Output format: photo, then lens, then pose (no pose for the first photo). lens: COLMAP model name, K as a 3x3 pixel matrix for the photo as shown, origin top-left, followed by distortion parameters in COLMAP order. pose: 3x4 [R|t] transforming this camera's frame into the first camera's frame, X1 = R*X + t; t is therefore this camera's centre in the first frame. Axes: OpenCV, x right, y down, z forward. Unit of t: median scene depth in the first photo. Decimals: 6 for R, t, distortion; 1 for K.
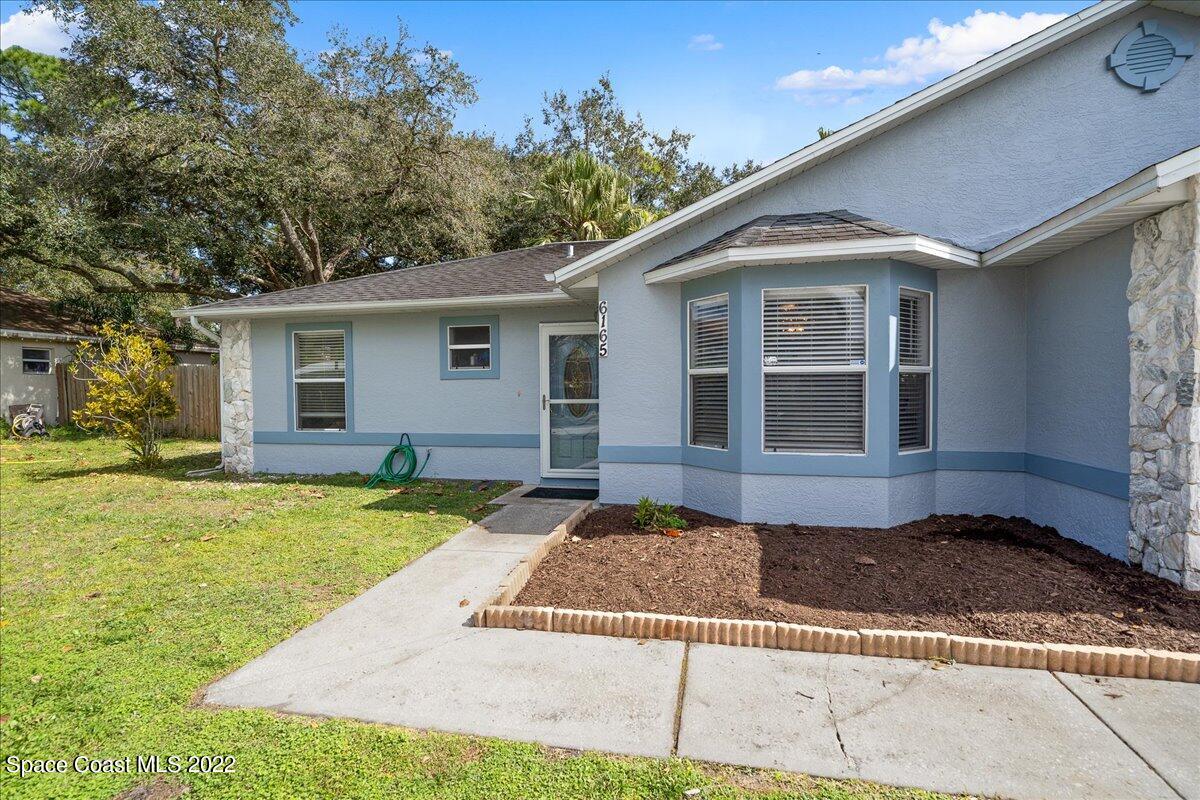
lens RADIAL K [[543.6, 0, 600.0], [0, 543.6, 400.0], [0, 0, 1]] dist [0.002130, 0.000330]
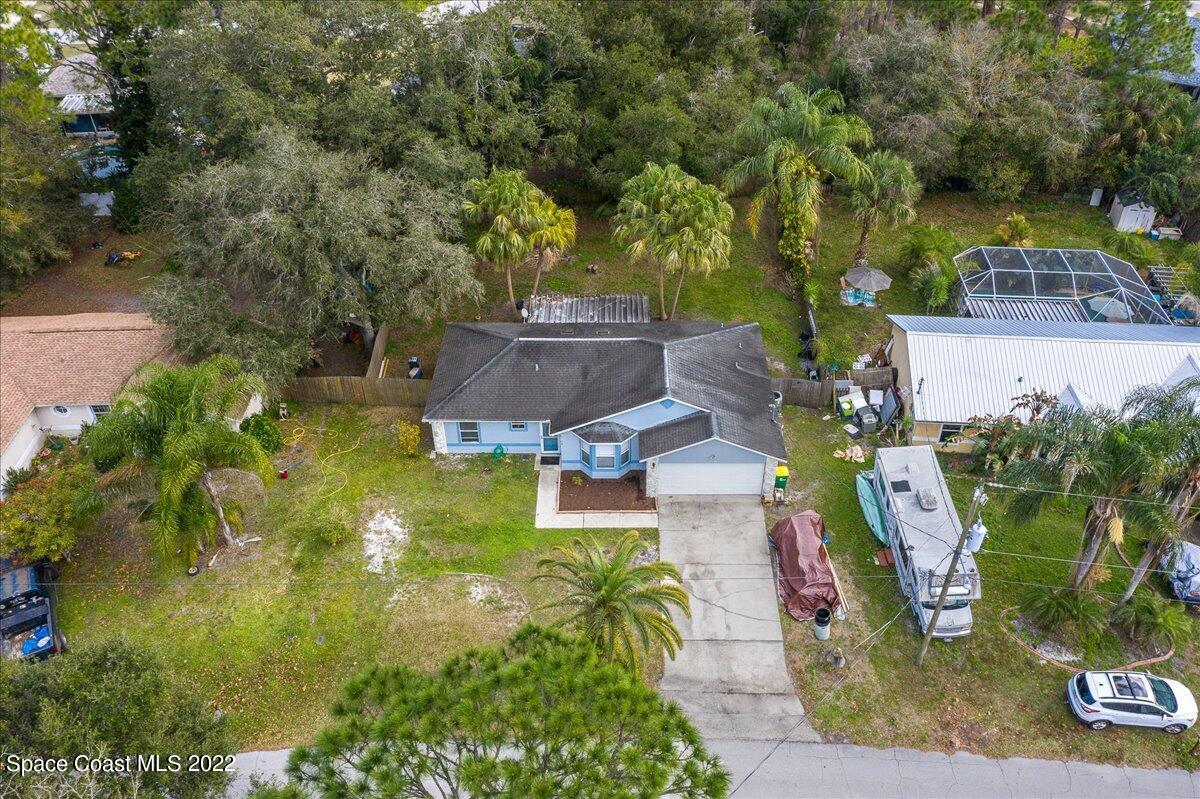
lens RADIAL K [[951.8, 0, 600.0], [0, 951.8, 399.5], [0, 0, 1]] dist [-0.004619, -0.006458]
pose [[0.978518, -0.126624, 0.162692, -0.725178], [0.004116, 0.800993, 0.598659, -4.013750], [-0.206120, -0.585129, 0.784307, -3.935686]]
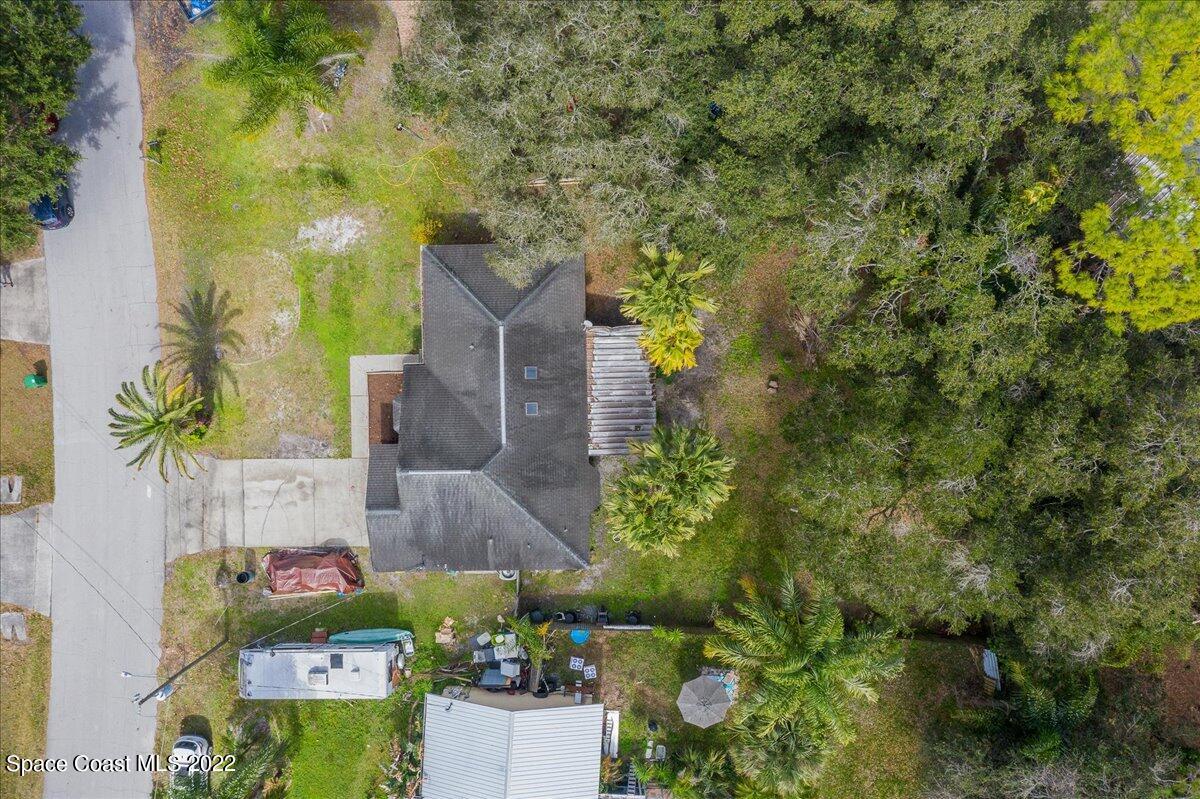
lens RADIAL K [[951.8, 0, 600.0], [0, 951.8, 399.5], [0, 0, 1]] dist [-0.004619, -0.006458]
pose [[0.238708, 0.970893, 0.019618, 0.368498], [-0.004124, -0.019189, 0.999807, -6.993994], [0.971083, -0.238743, -0.000577, 2.092976]]
